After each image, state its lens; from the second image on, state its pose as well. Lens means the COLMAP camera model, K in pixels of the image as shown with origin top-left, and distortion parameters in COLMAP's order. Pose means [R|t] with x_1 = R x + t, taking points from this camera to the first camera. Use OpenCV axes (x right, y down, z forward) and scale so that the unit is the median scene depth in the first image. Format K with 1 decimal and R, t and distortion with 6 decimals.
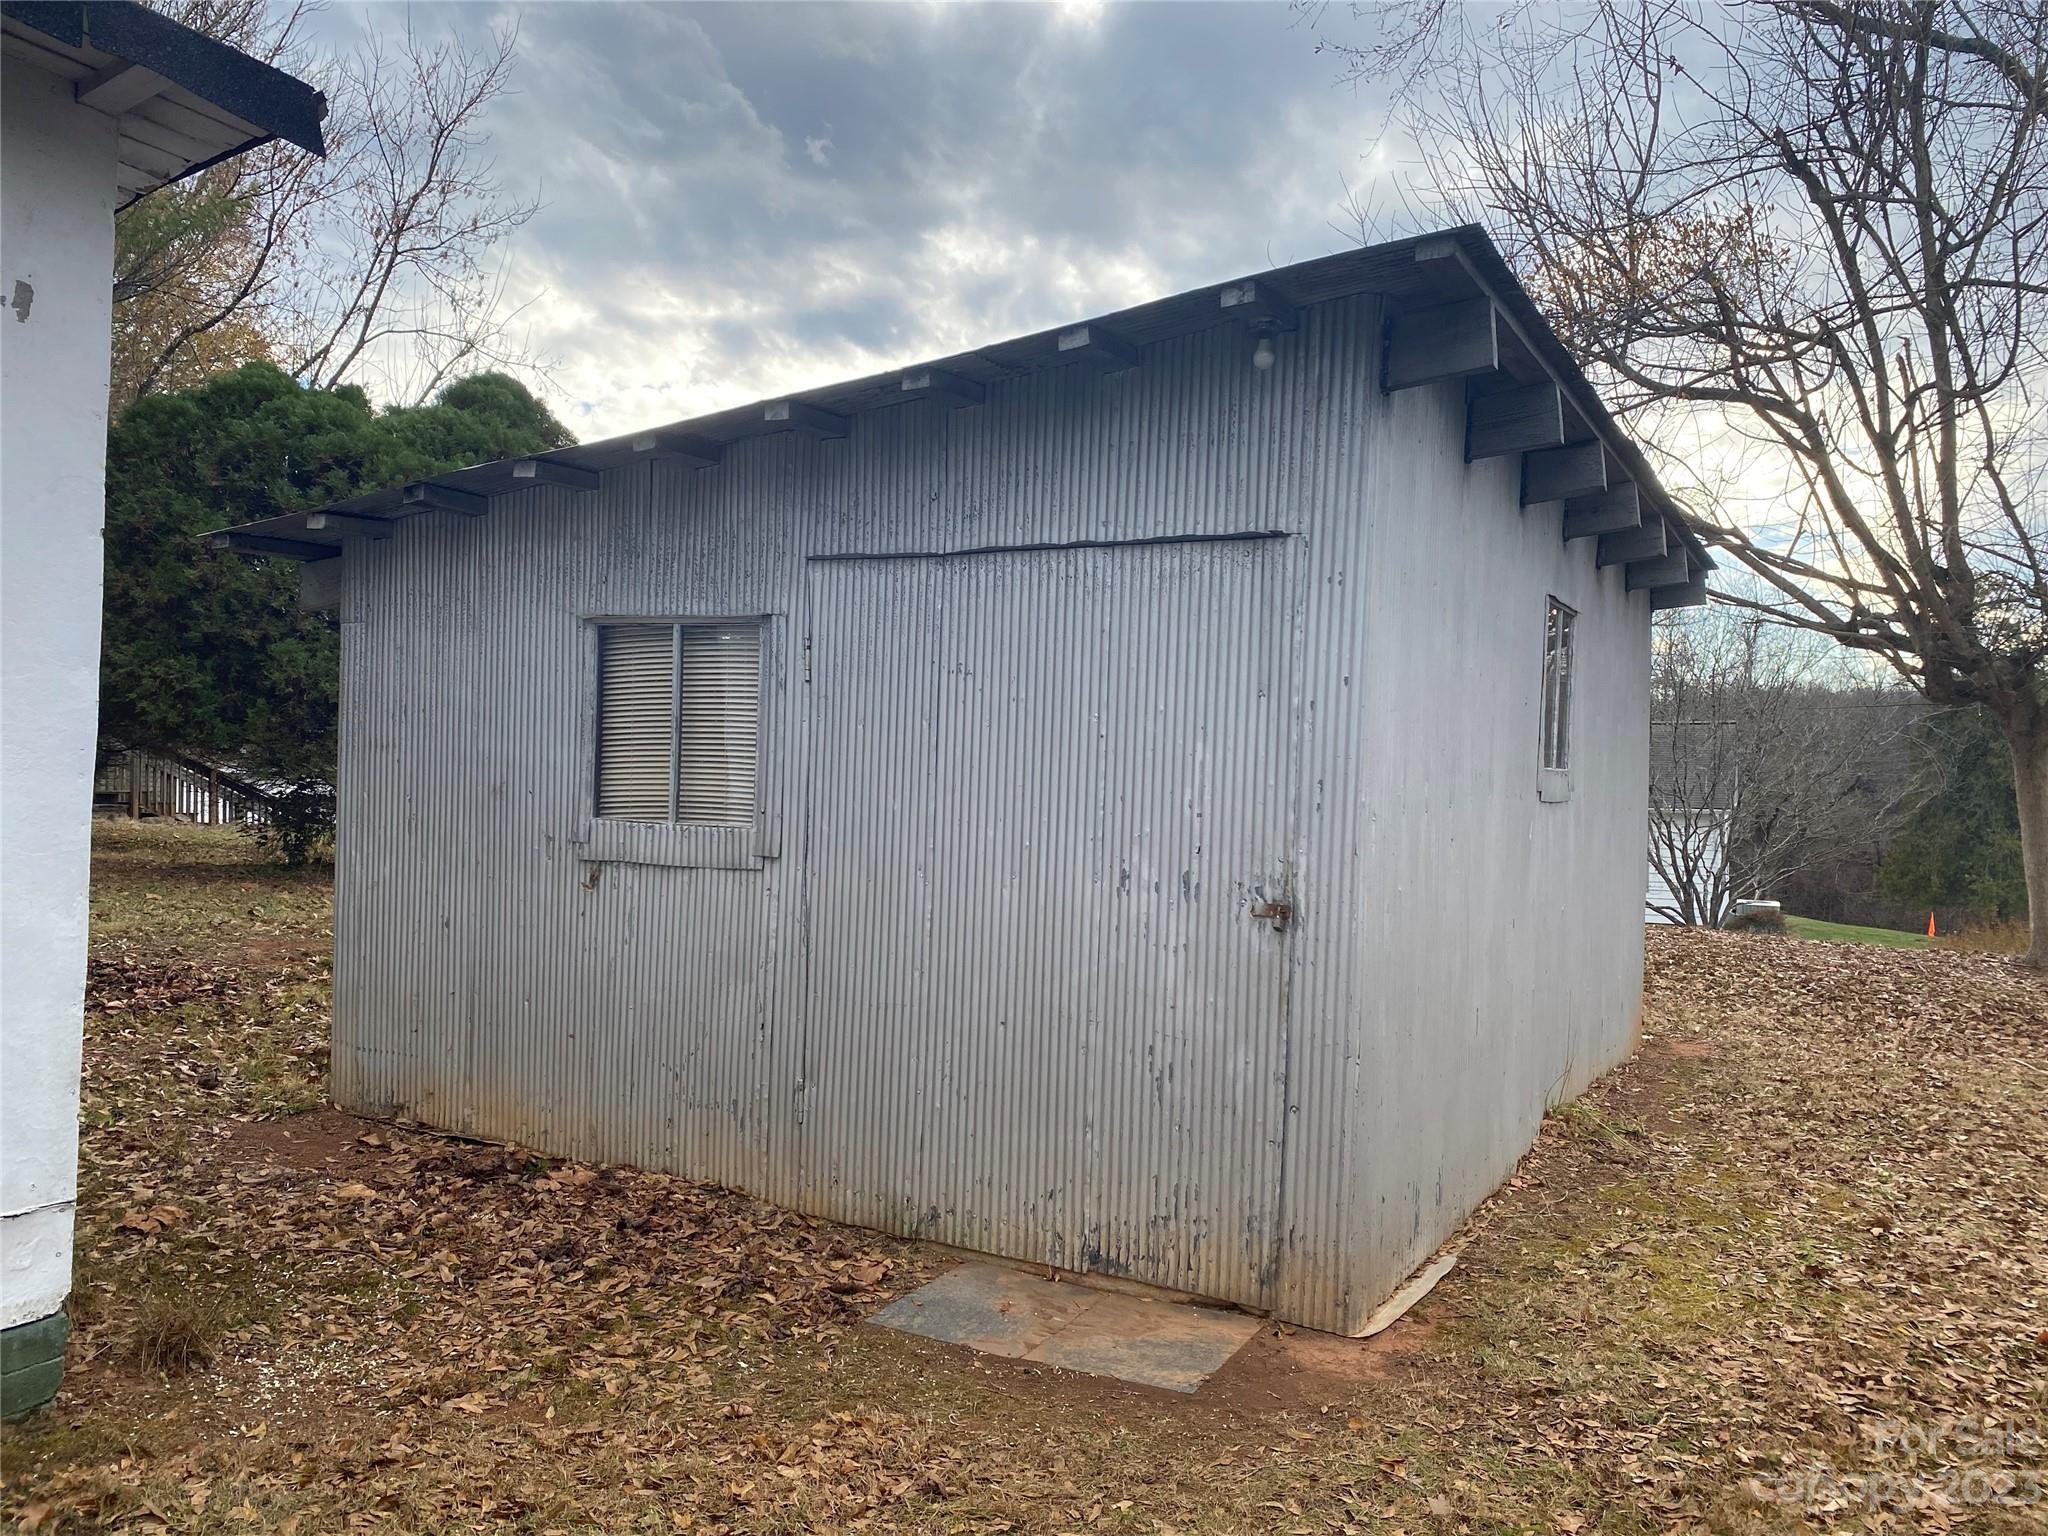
lens RADIAL K [[1549.4, 0, 1029.9], [0, 1549.4, 765.4], [0, 0, 1]] dist [0.029227, -0.039336]
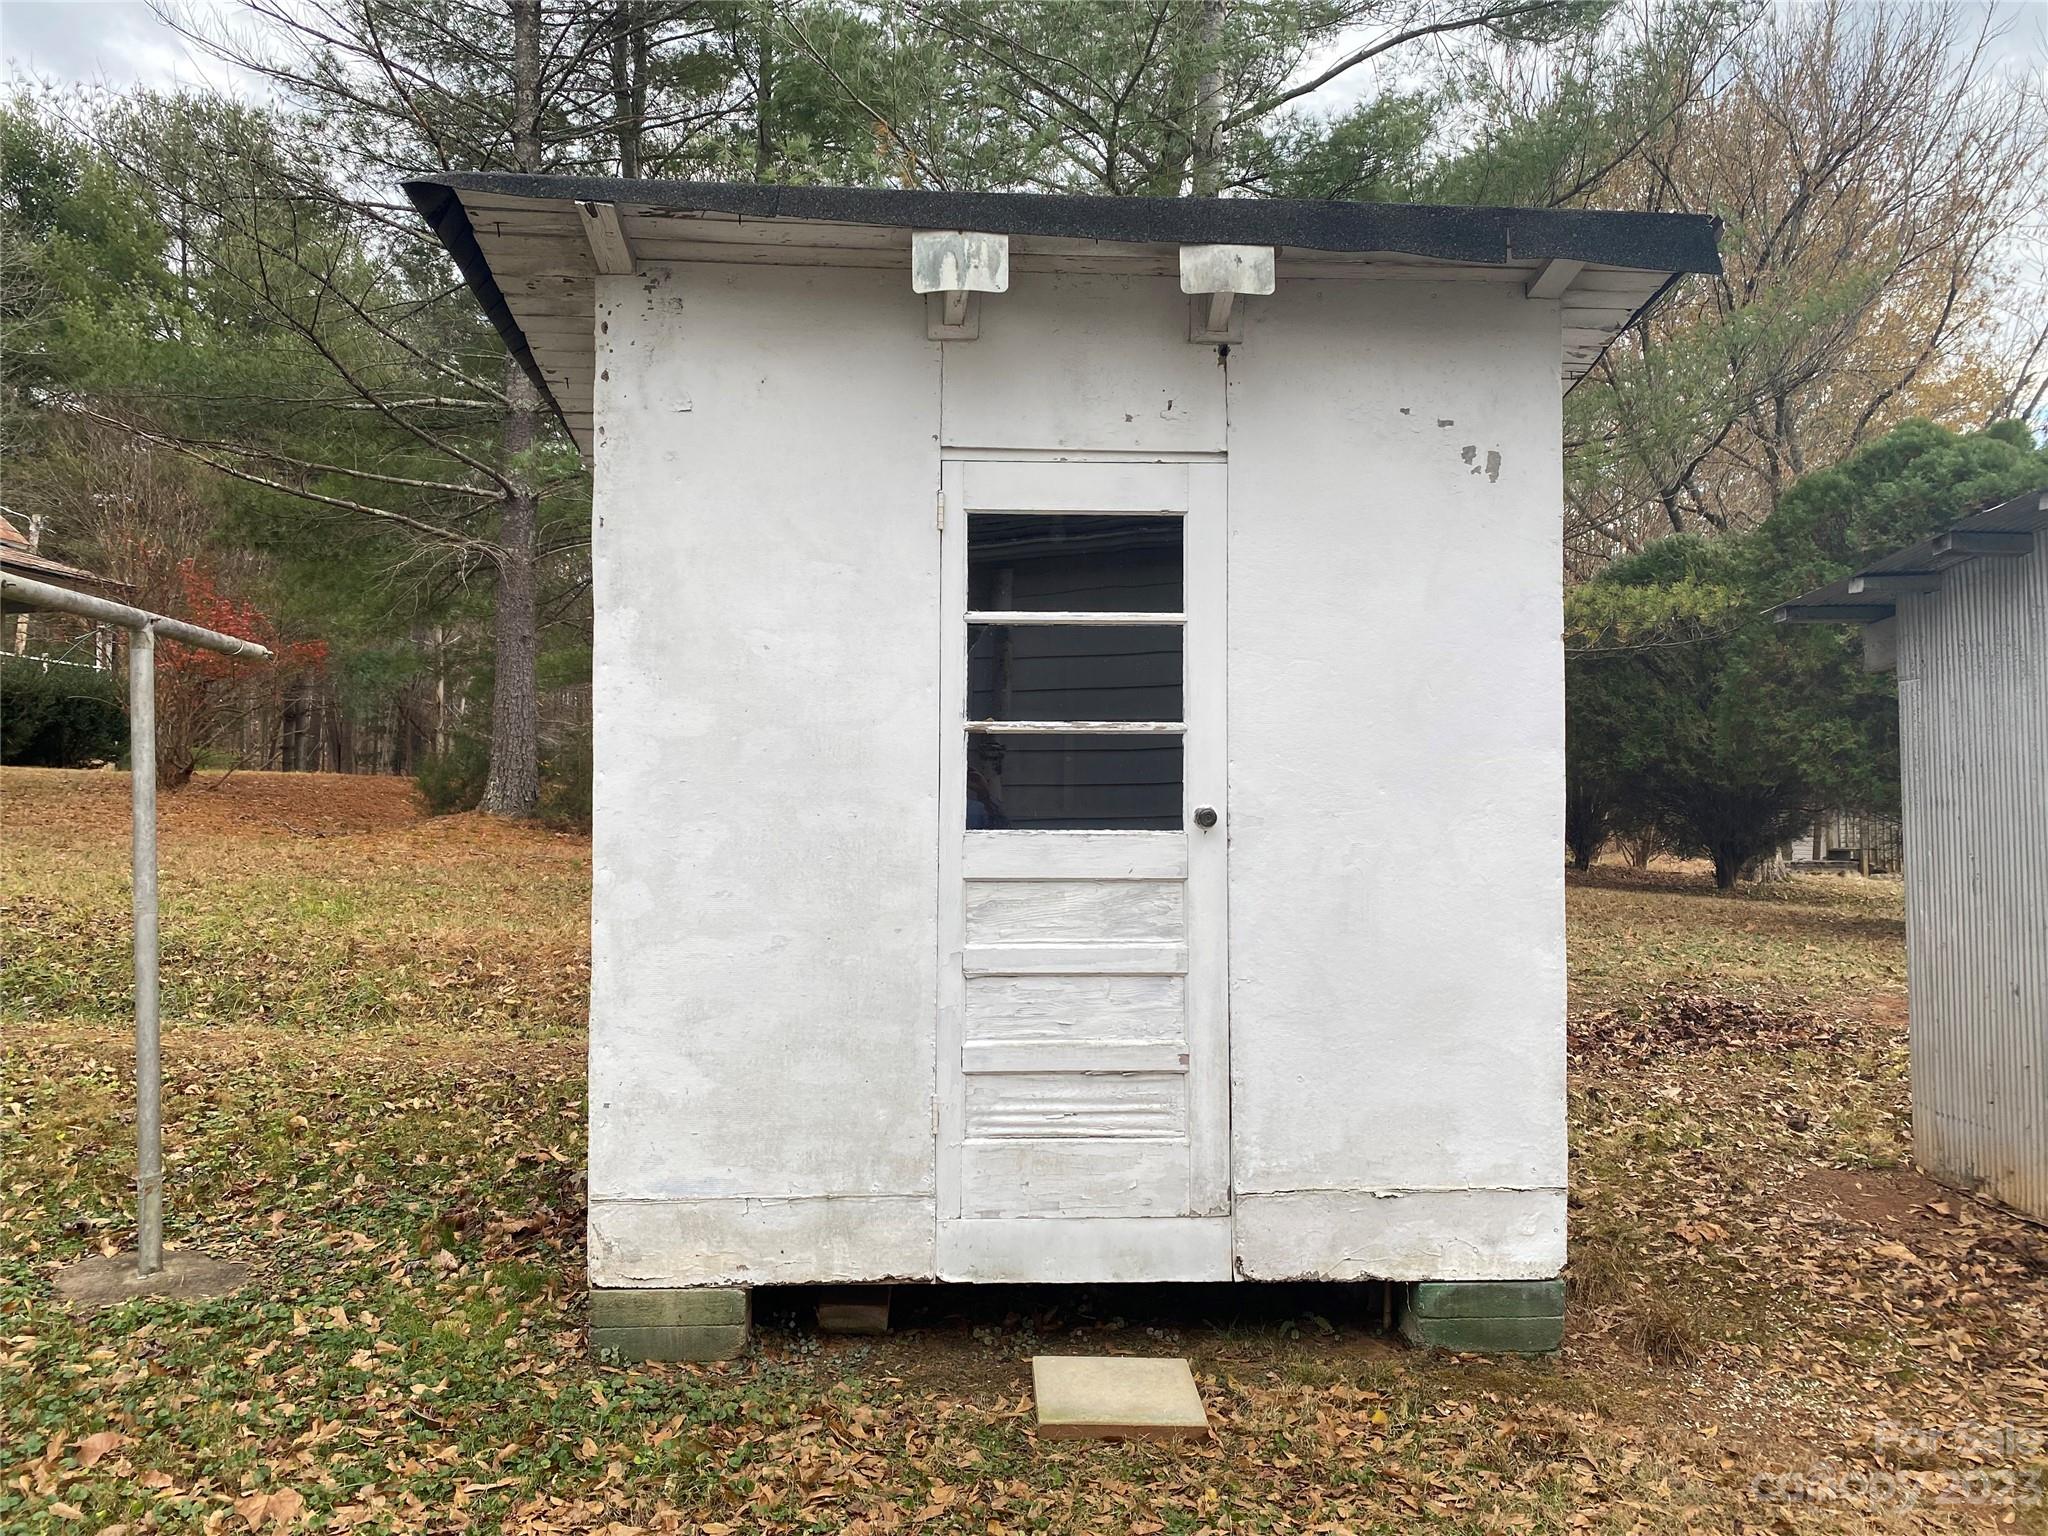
lens RADIAL K [[1549.4, 0, 1042.5], [0, 1549.4, 771.9], [0, 0, 1]] dist [0.029227, -0.039336]
pose [[0.516173, -0.041052, -0.855500, 0.158160], [0.013488, 0.999116, -0.039806, -0.000832], [0.856378, 0.009008, 0.516271, 0.016070]]
